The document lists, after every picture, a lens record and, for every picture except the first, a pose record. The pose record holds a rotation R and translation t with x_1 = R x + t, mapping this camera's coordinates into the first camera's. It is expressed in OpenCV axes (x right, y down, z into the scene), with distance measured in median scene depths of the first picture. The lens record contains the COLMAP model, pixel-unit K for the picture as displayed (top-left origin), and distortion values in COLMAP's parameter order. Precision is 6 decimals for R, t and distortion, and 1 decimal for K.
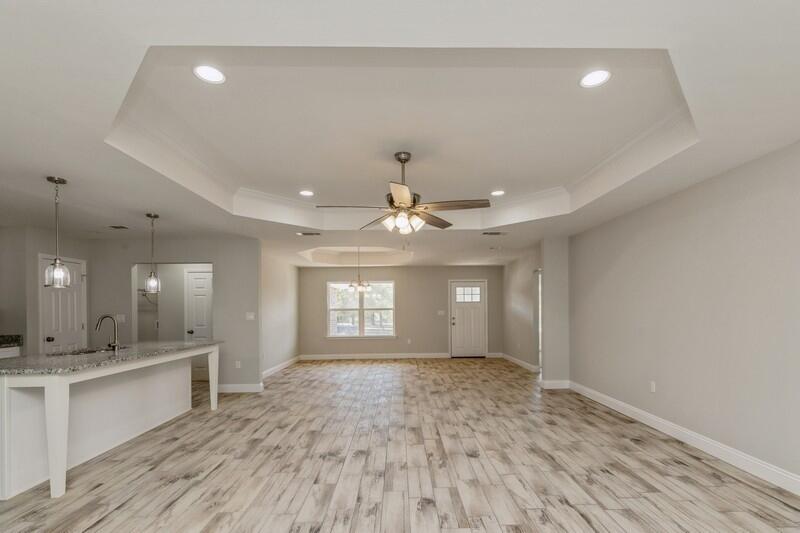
lens RADIAL K [[369.5, 0, 404.8], [0, 369.5, 306.1], [0, 0, 1]] dist [0.006825, 0.000072]
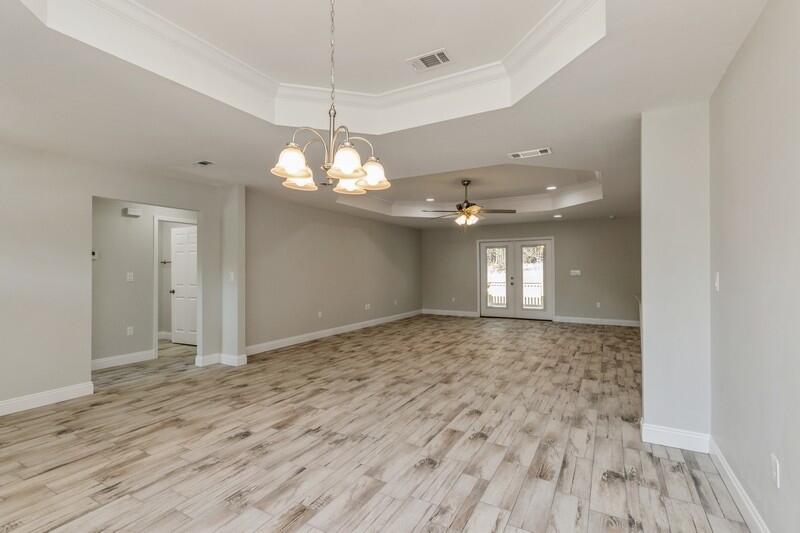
lens RADIAL K [[373.1, 0, 399.3], [0, 373.1, 264.5], [0, 0, 1]] dist [-0.000962, -0.000195]
pose [[-0.863167, 0.021433, 0.504464, -0.500059], [0.008872, 0.999588, -0.027287, 0.029429], [-0.504841, -0.019078, -0.863002, 2.154960]]
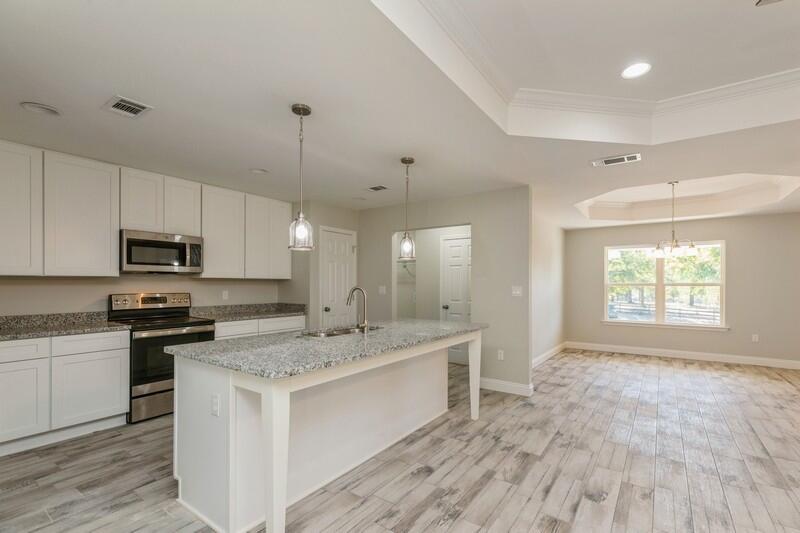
lens RADIAL K [[365.4, 0, 404.8], [0, 365.4, 282.7], [0, 0, 1]] dist [0.002437, 0.000062]
pose [[0.807919, 0.010699, -0.589197, -0.230136], [-0.006957, 0.999939, 0.008619, 0.006628], [0.589253, -0.002865, 0.807943, 0.378211]]
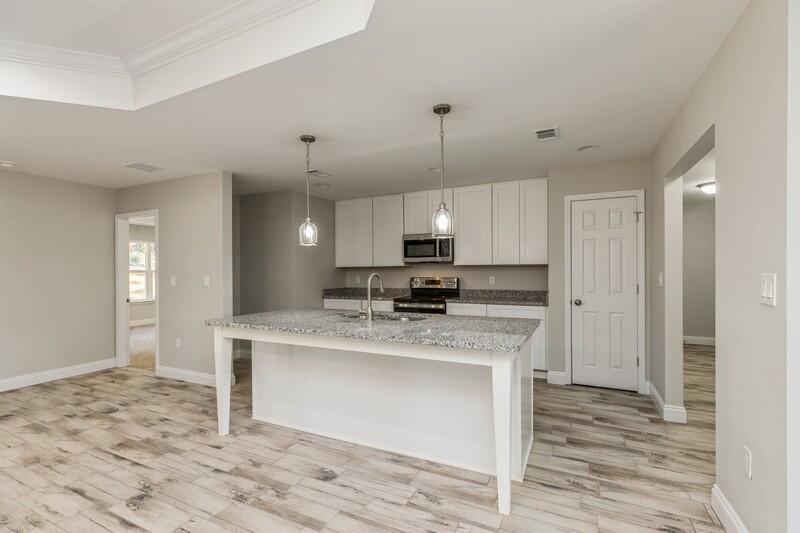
lens RADIAL K [[359.0, 0, 402.6], [0, 359.0, 273.7], [0, 0, 1]] dist [0.006011, 0.000174]
pose [[-0.449953, 0.022984, -0.892756, -0.130720], [0.018597, 0.999693, 0.016365, 0.010362], [0.892859, -0.009239, -0.450242, 1.213453]]
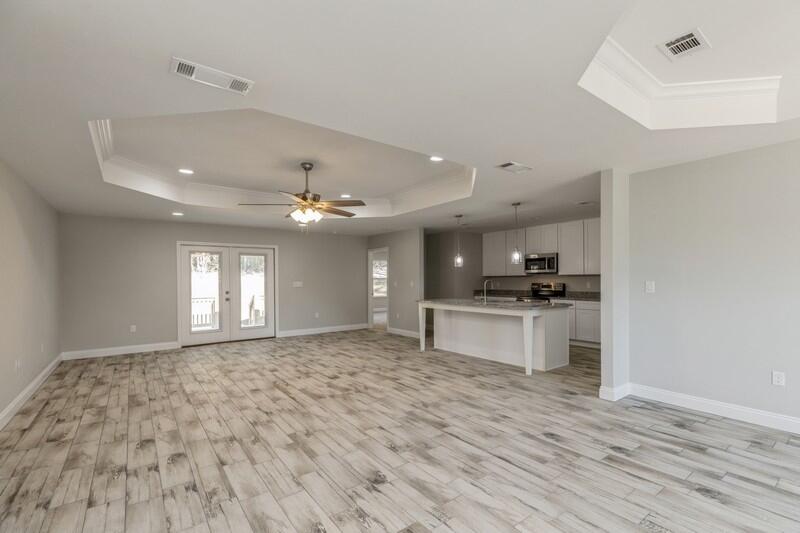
lens RADIAL K [[359.0, 0, 402.6], [0, 359.0, 273.7], [0, 0, 1]] dist [0.006011, 0.000174]
pose [[-0.807373, 0.008497, -0.589980, 0.390978], [0.021786, 0.999644, -0.015418, 0.010847], [0.589639, -0.025302, -0.807270, 1.798461]]
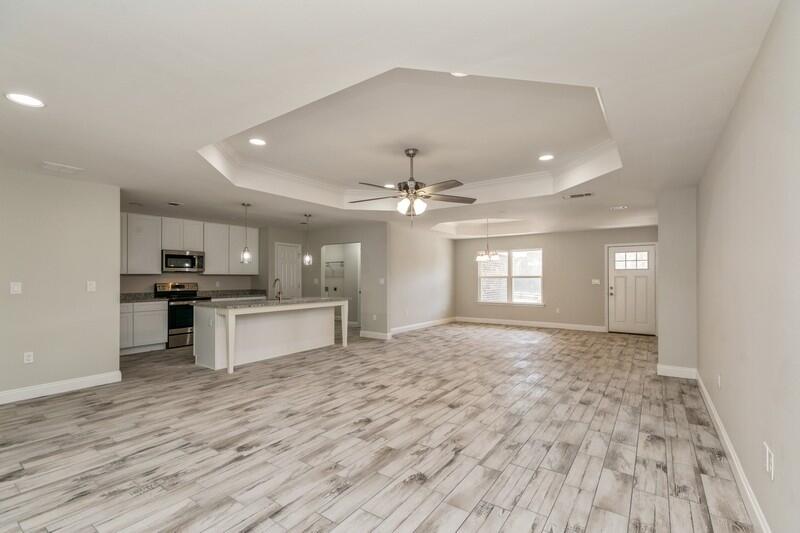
lens RADIAL K [[359.0, 0, 402.6], [0, 359.0, 273.7], [0, 0, 1]] dist [0.006011, 0.000174]
pose [[0.809302, 0.003433, -0.587383, 0.533108], [-0.002955, 0.999994, 0.001774, -0.002671], [0.587386, 0.000300, 0.809307, 0.015366]]
